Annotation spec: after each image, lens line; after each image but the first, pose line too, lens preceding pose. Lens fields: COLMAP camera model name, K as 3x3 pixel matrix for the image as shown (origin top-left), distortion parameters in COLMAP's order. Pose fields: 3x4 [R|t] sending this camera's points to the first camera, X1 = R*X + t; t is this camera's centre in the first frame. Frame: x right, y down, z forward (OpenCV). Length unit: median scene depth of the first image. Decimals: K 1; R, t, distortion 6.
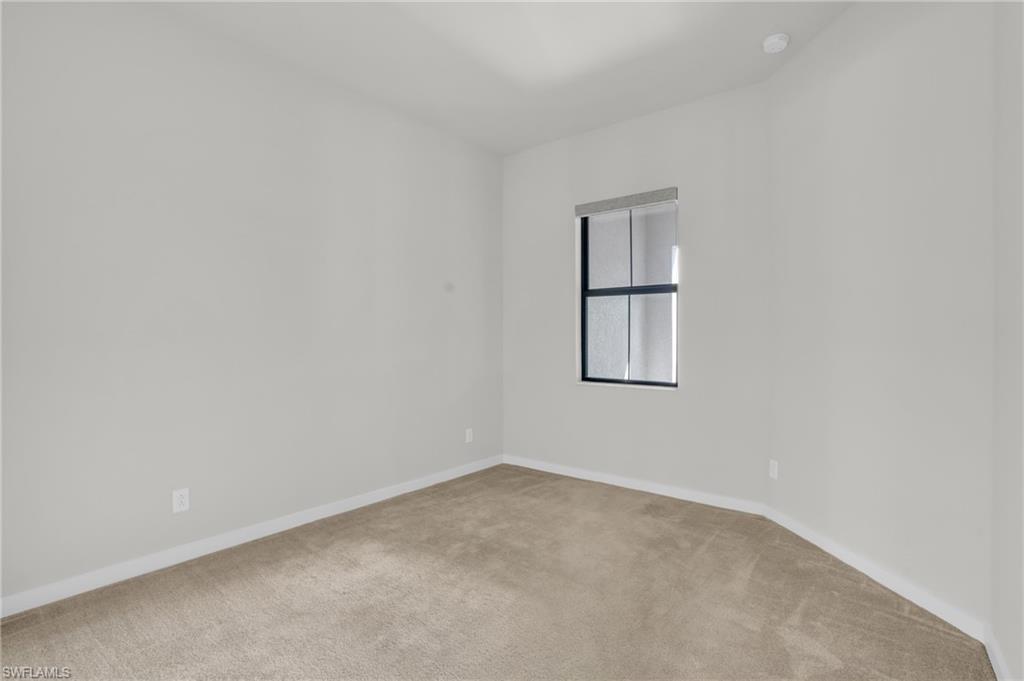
lens RADIAL K [[476.4, 0, 526.6], [0, 476.4, 338.8], [0, 0, 1]] dist [-0.063625, 0.021788]
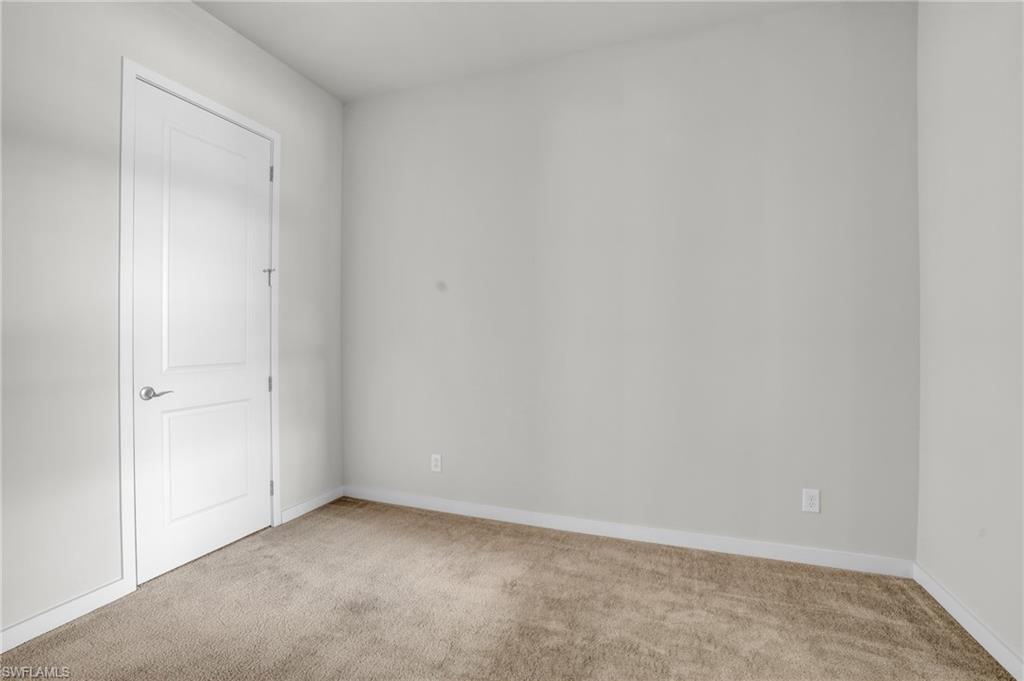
lens RADIAL K [[481.7, 0, 509.6], [0, 481.7, 339.4], [0, 0, 1]] dist [-0.068776, 0.026589]
pose [[0.293832, 0.006049, -0.955838, 0.437922], [-0.010688, 0.999938, 0.003043, 0.005399], [0.955797, 0.009322, 0.293879, 0.624270]]
